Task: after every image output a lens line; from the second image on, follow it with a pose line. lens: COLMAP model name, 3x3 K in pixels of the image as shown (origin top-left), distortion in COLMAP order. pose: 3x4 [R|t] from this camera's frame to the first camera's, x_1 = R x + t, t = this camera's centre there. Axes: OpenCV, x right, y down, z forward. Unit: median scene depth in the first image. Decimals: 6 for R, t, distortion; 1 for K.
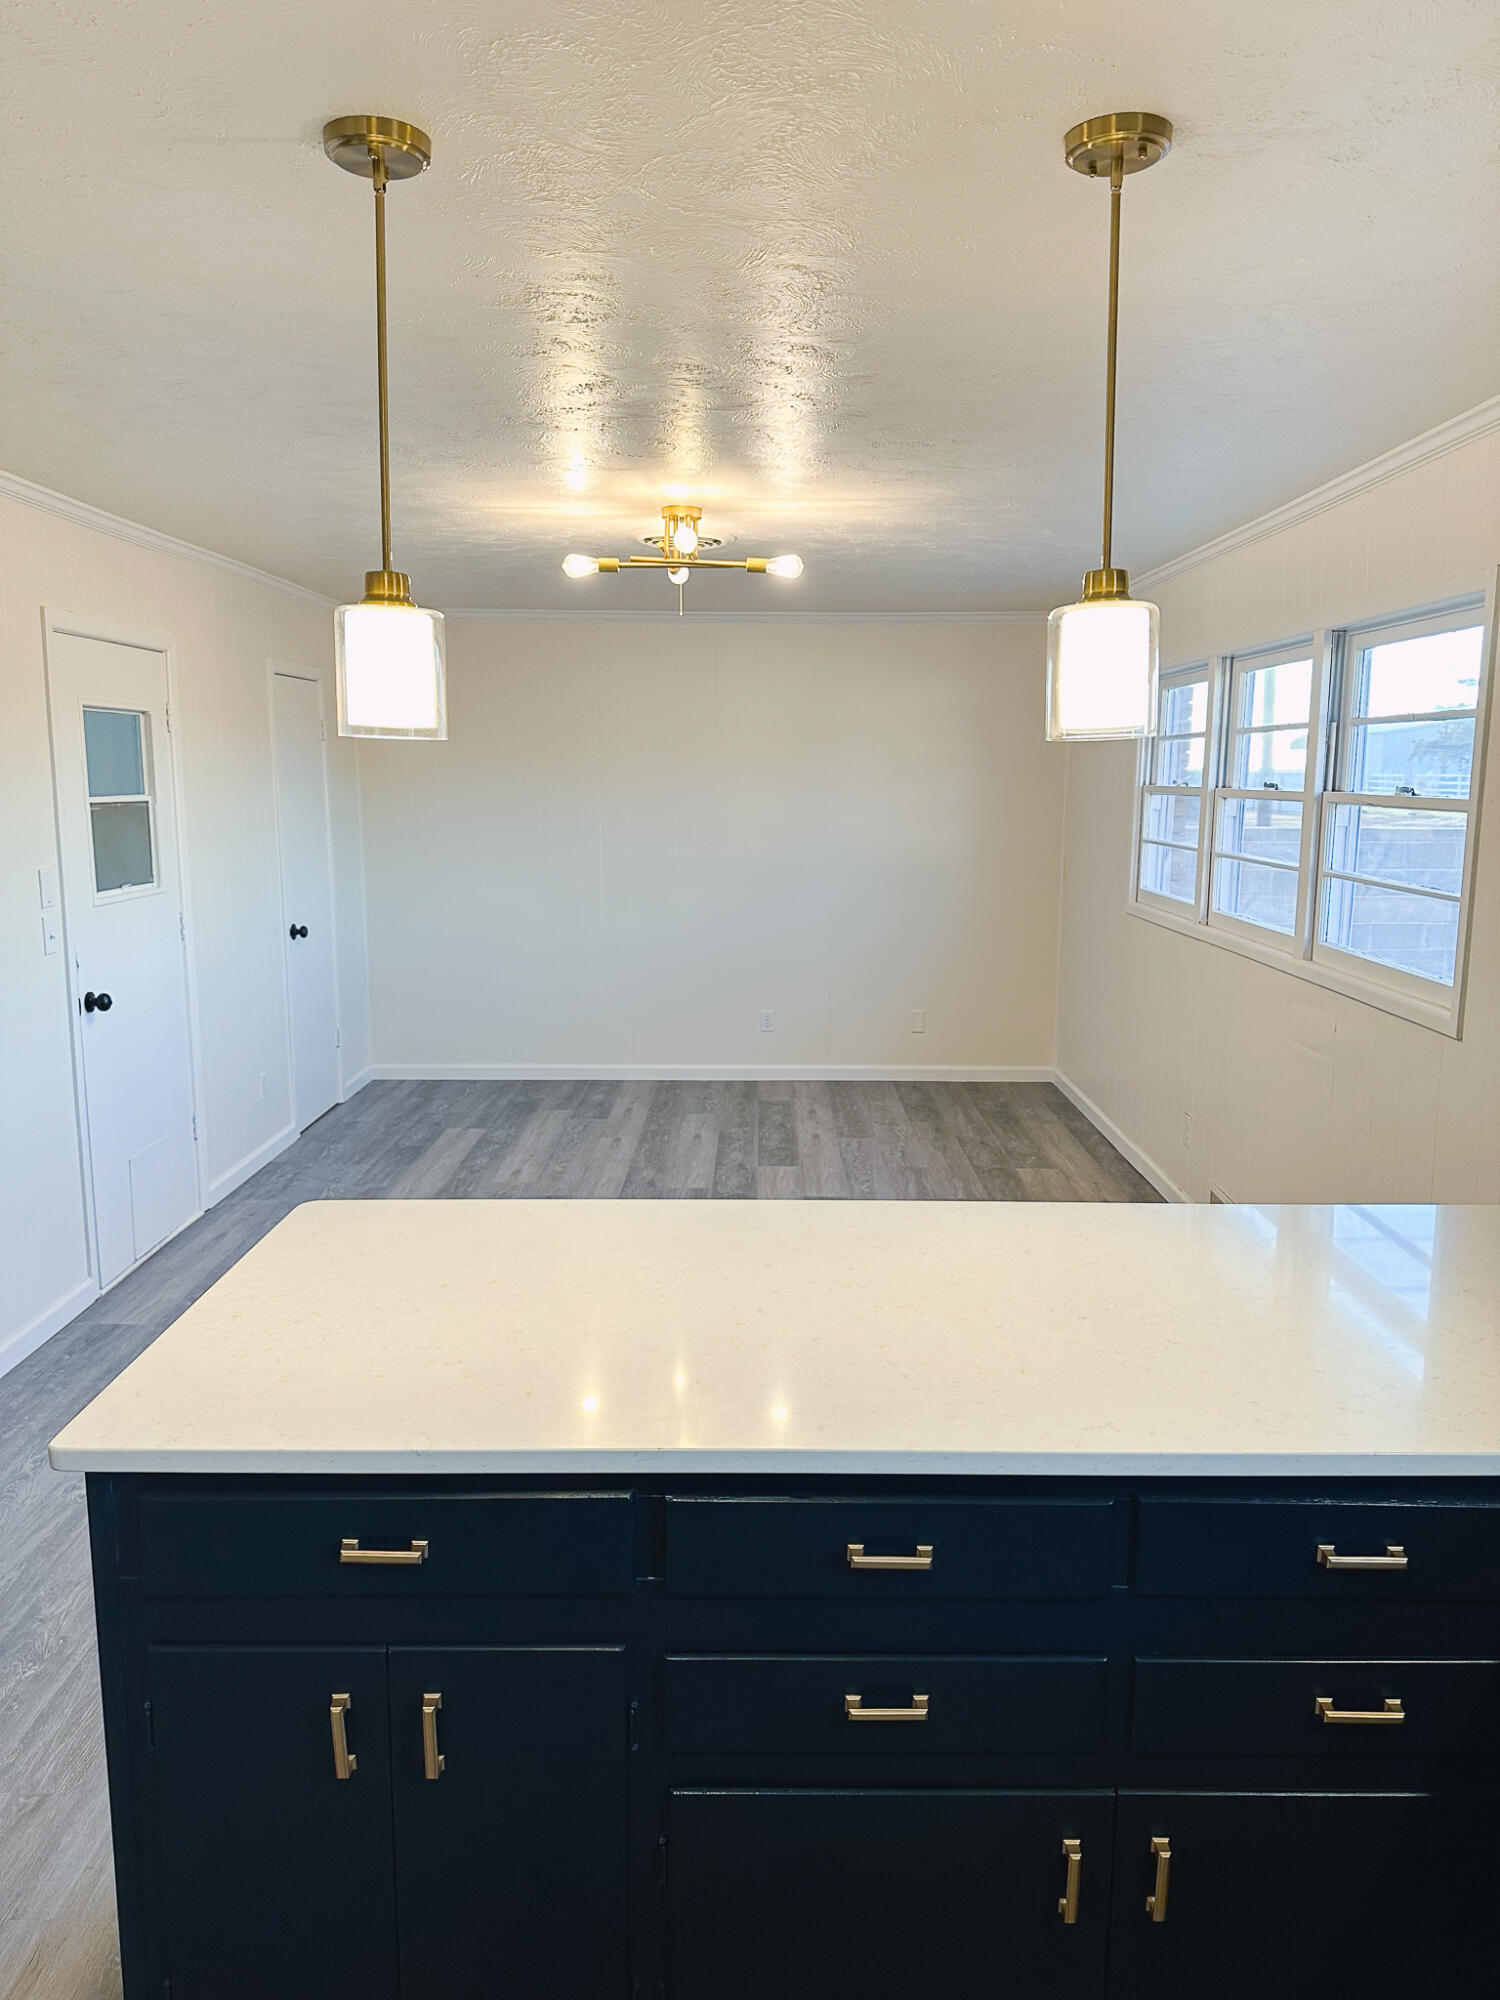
lens RADIAL K [[1442.9, 0, 729.2], [0, 1442.9, 990.2], [0, 0, 1]] dist [0.065509, -0.019279]
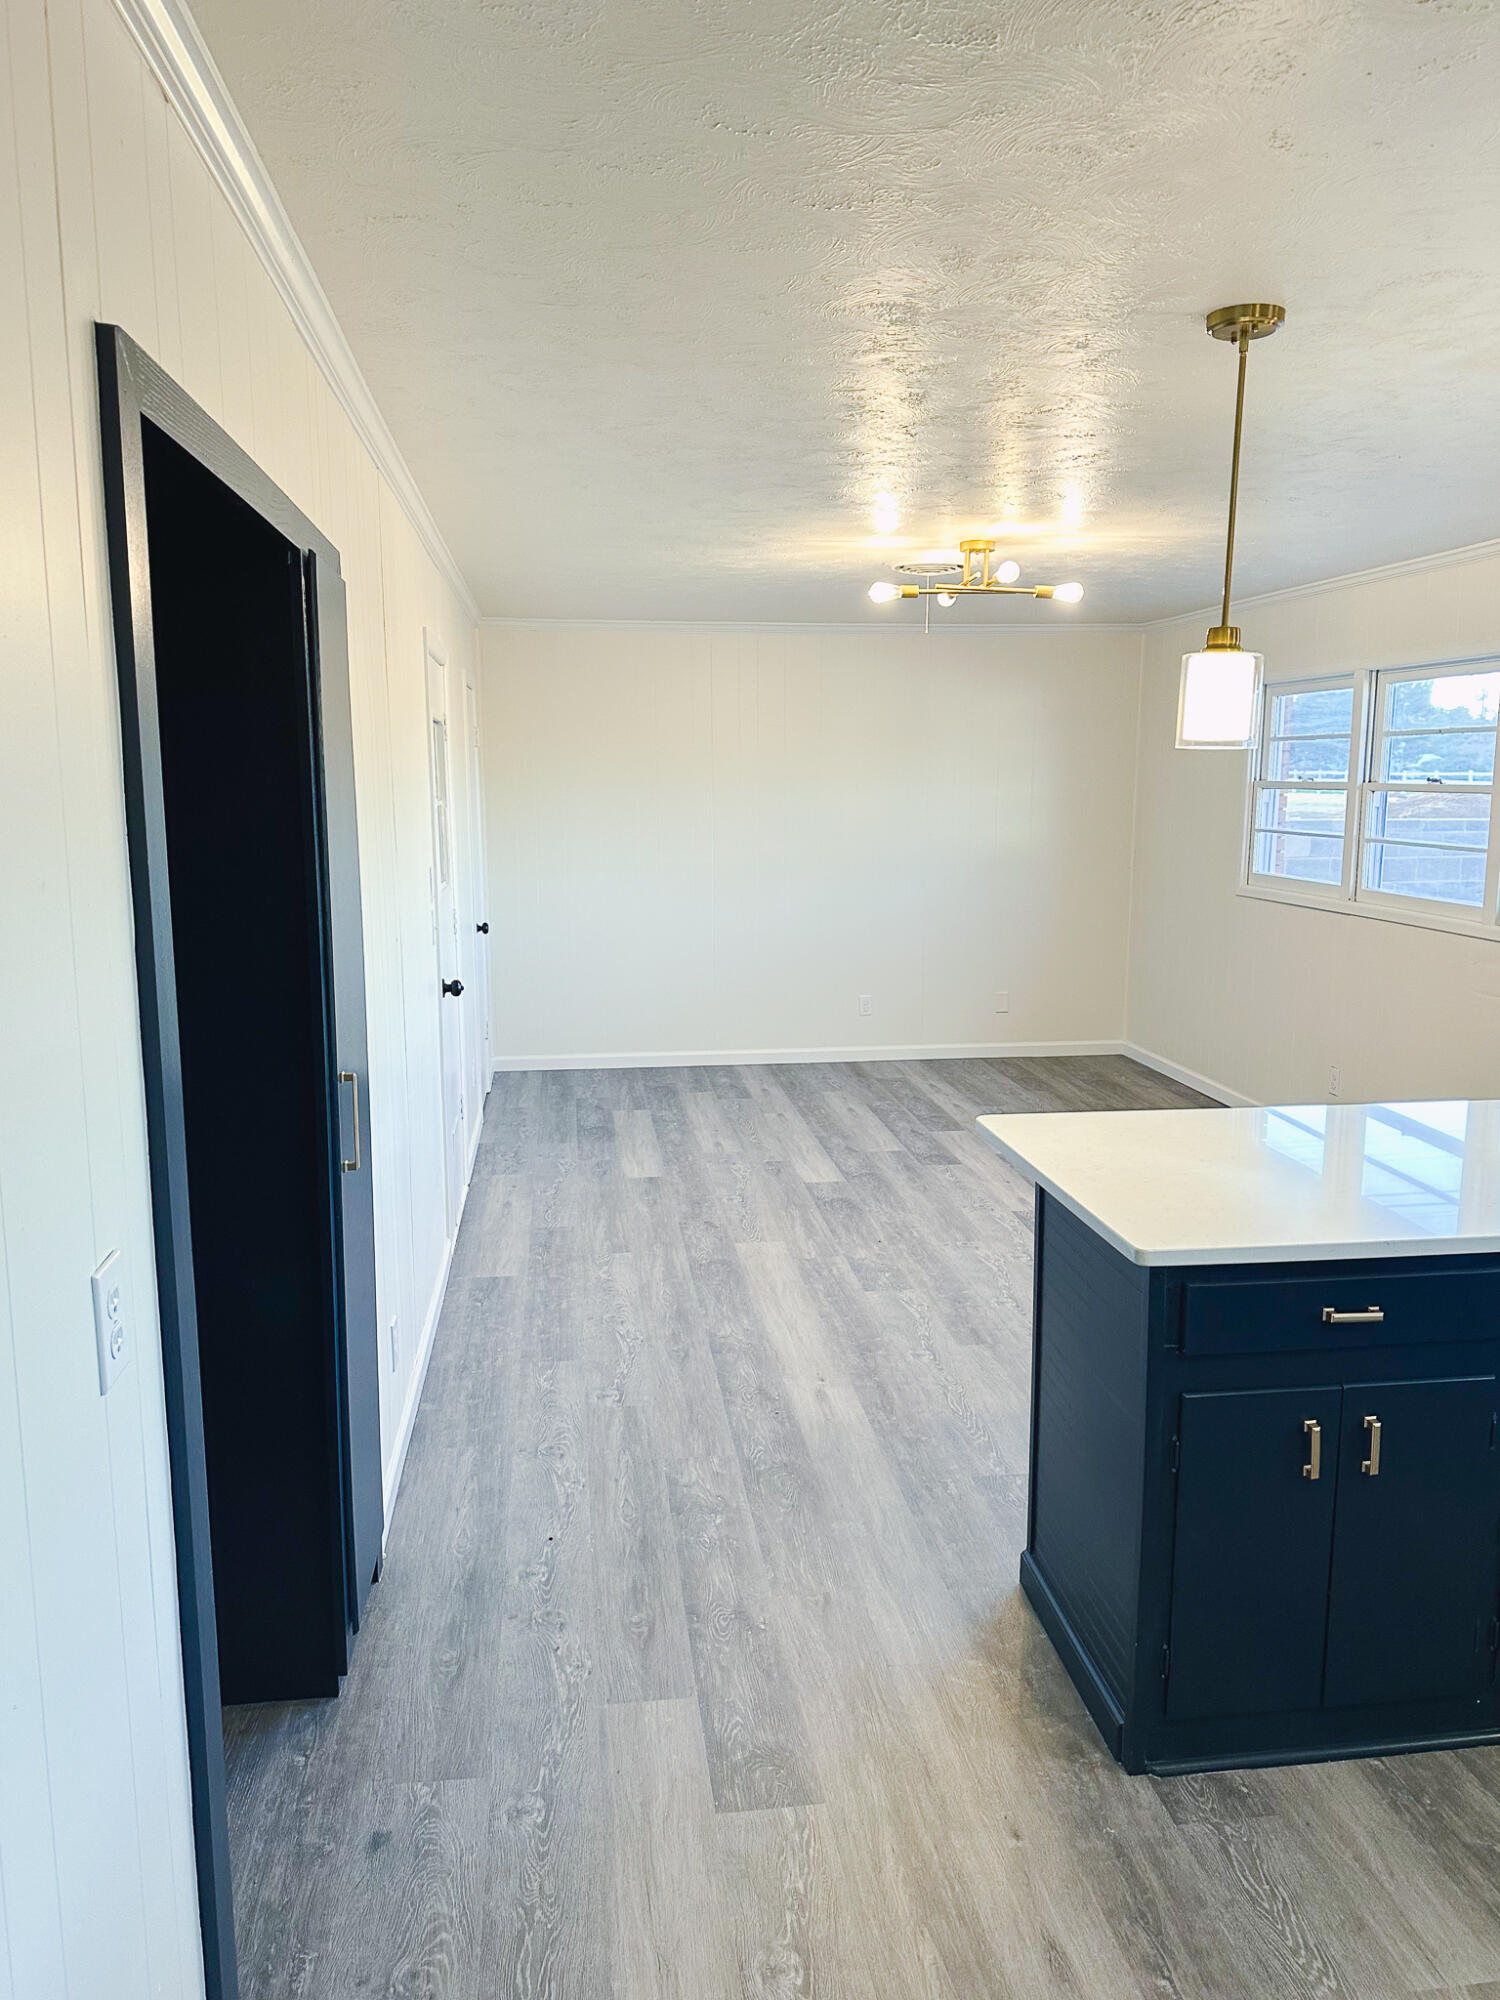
lens RADIAL K [[1442.9, 0, 795.9], [0, 1442.9, 990.2], [0, 0, 1]] dist [0.065509, -0.019279]
pose [[0.992332, -0.026784, 0.120665, -0.258043], [0.026875, 0.999638, 0.000875, 0.013082], [-0.120645, 0.002375, 0.992693, -0.097710]]
